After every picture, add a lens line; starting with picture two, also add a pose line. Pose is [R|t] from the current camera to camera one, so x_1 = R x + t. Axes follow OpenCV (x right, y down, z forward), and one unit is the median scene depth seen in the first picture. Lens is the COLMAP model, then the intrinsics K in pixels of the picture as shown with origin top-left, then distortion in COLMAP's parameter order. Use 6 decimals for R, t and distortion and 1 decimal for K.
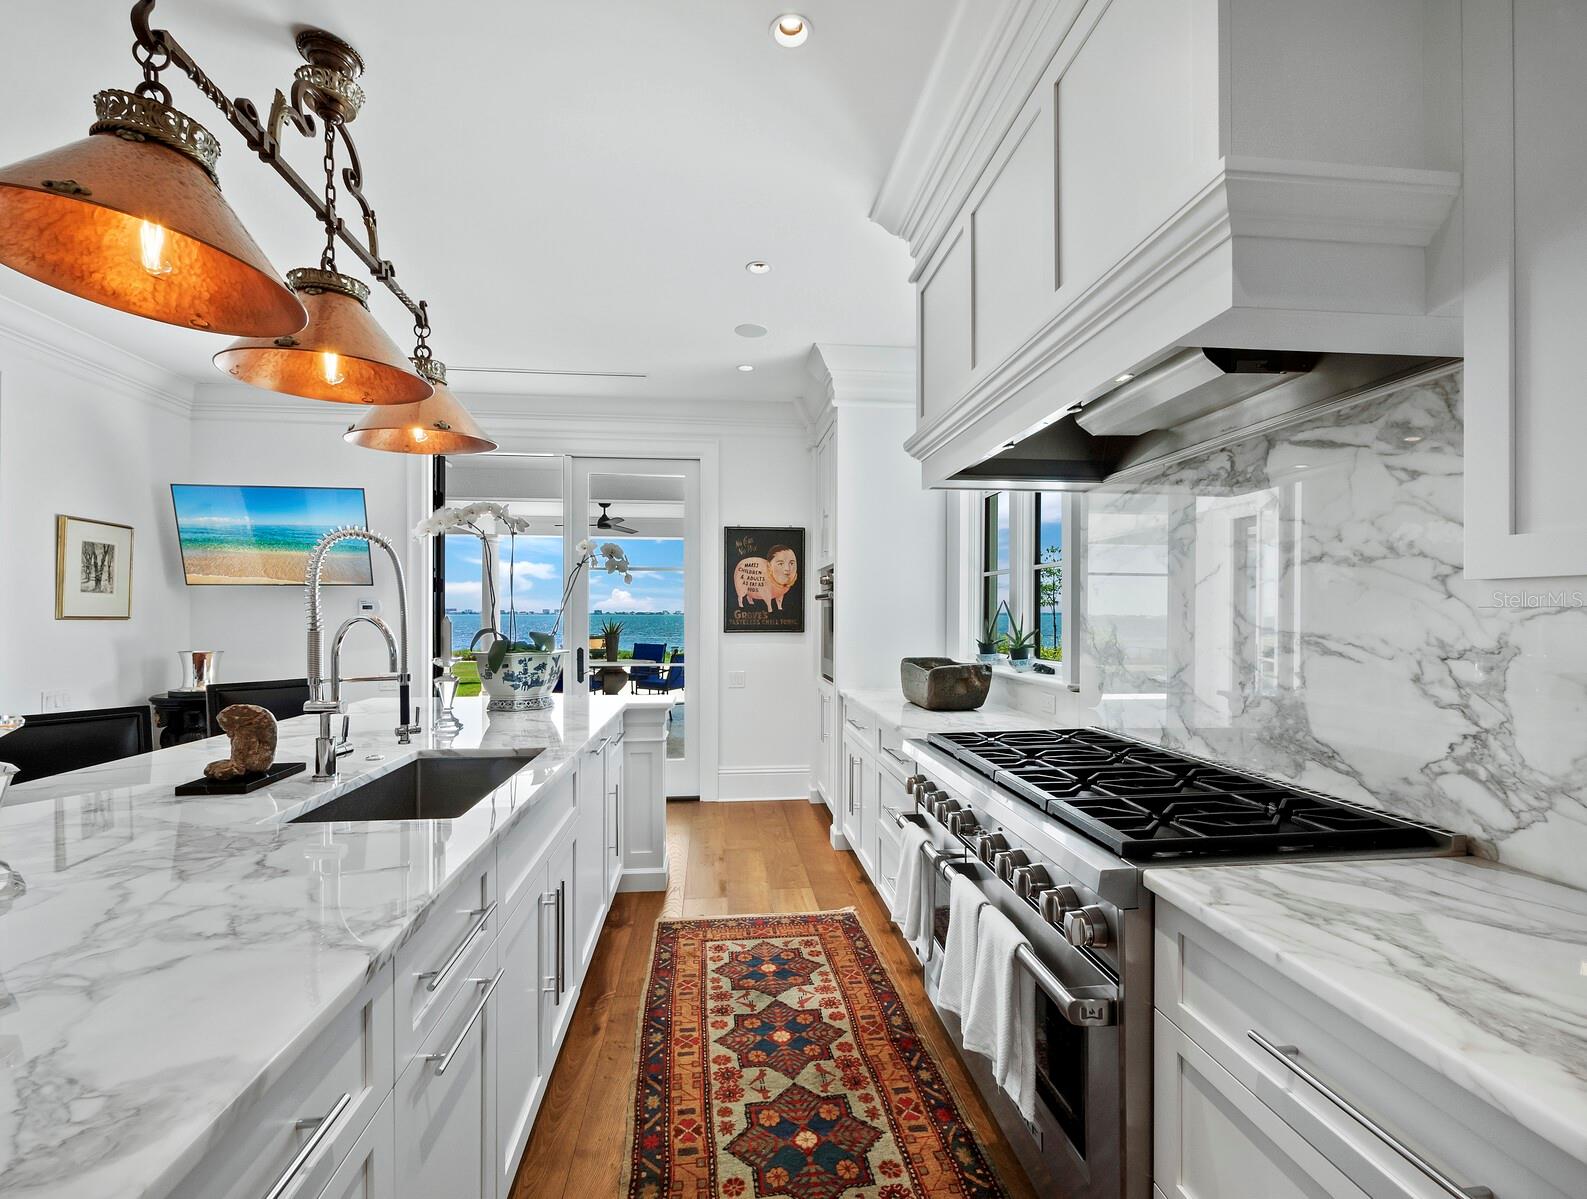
lens RADIAL K [[687.2, 0, 793.5], [0, 687.2, 607.3], [0, 0, 1]] dist [-0.003683, 0.001300]
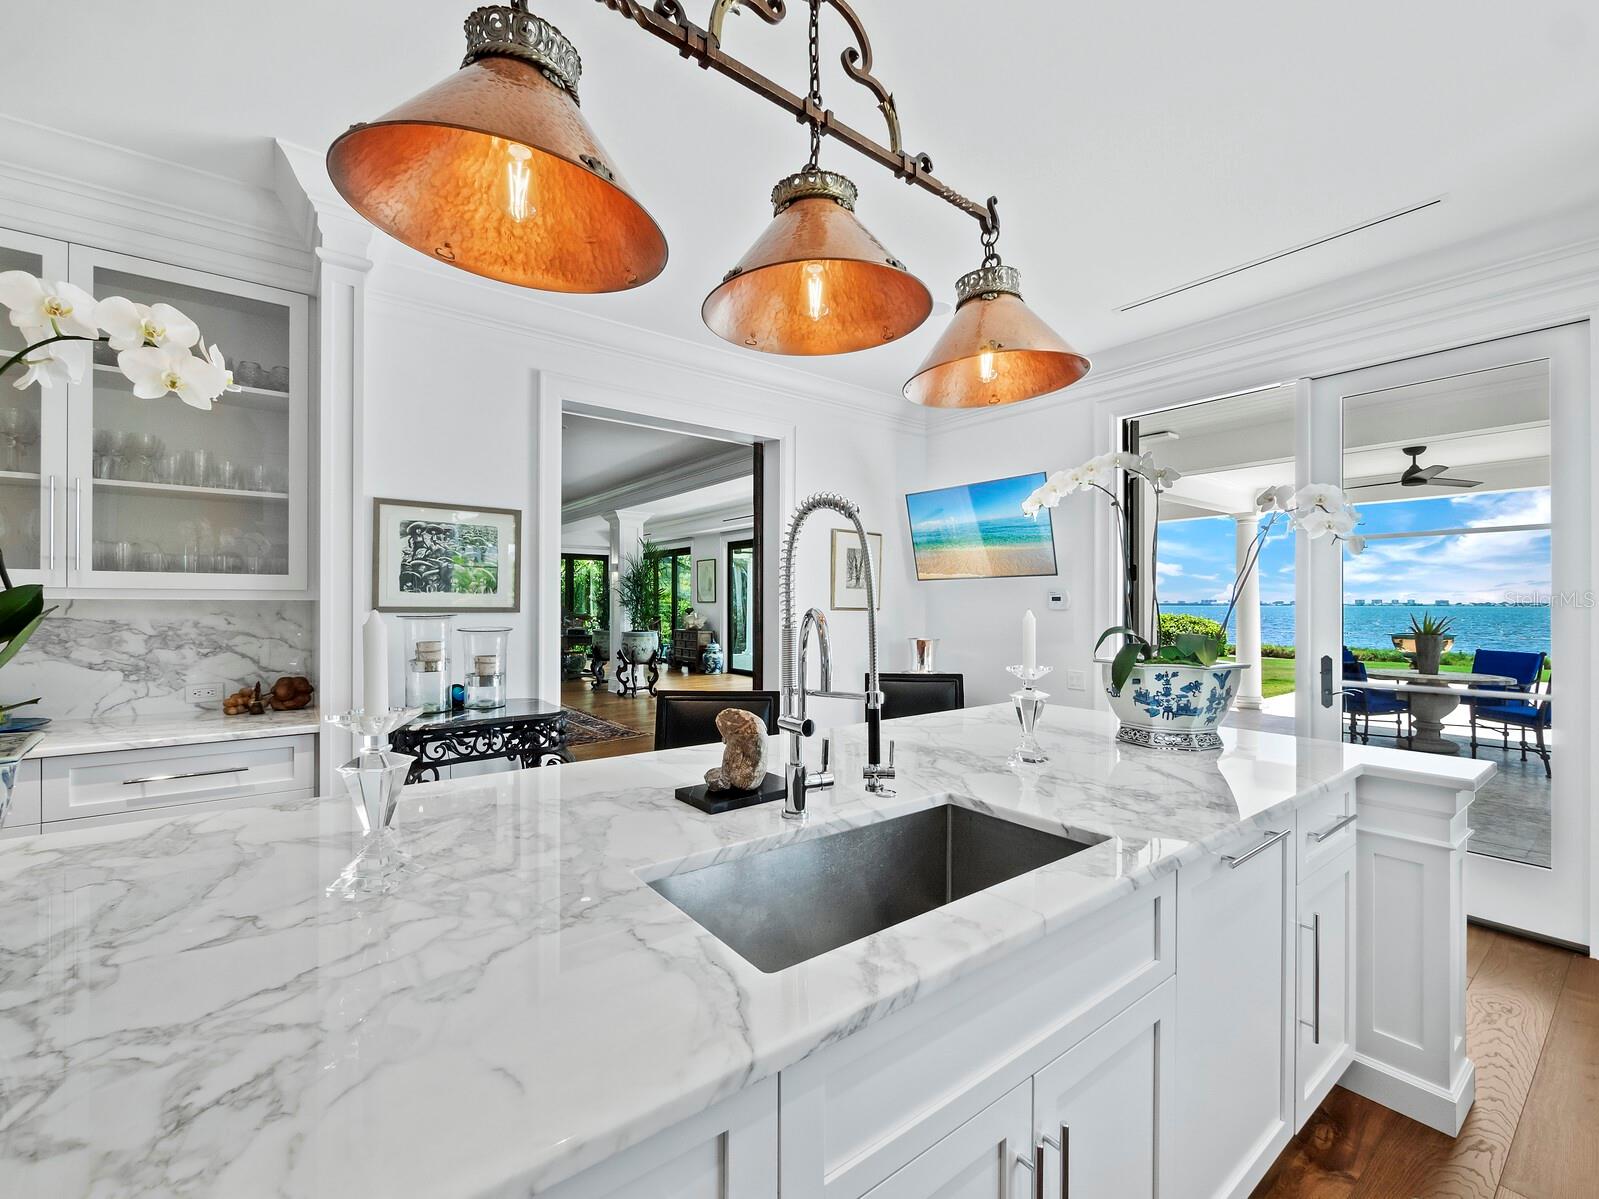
lens RADIAL K [[682.2, 0, 813.6], [0, 682.2, 602.8], [0, 0, 1]] dist [-0.009911, 0.002810]
pose [[0.518525, -0.003103, -0.855057, 0.002564], [0.008032, 0.999967, 0.001242, 0.002229], [0.855025, -0.007512, 0.518533, 0.361395]]
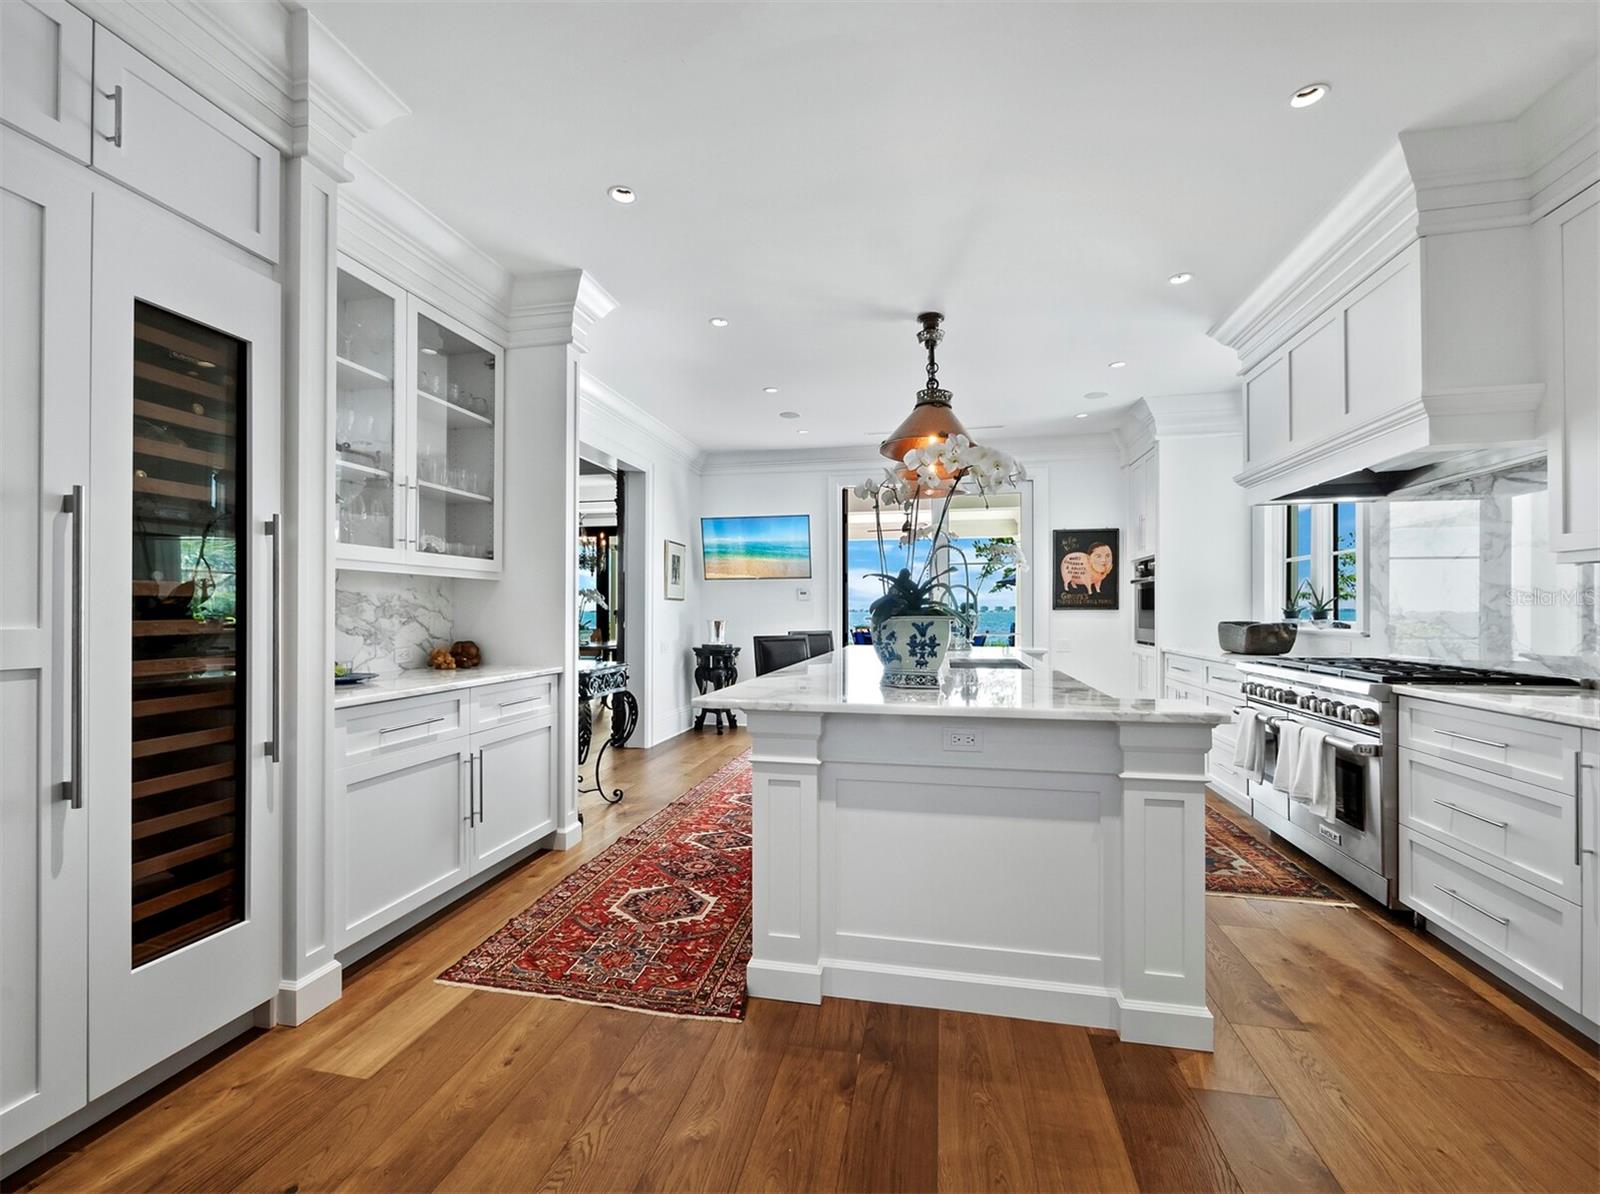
lens RADIAL K [[682.6, 0, 792.3], [0, 682.6, 605.9], [0, 0, 1]] dist [-0.009911, 0.002810]
pose [[0.944776, -0.005959, -0.327663, -0.248459], [0.006719, 0.999977, 0.001188, 0.041664], [0.327649, -0.003324, 0.944794, -0.700120]]
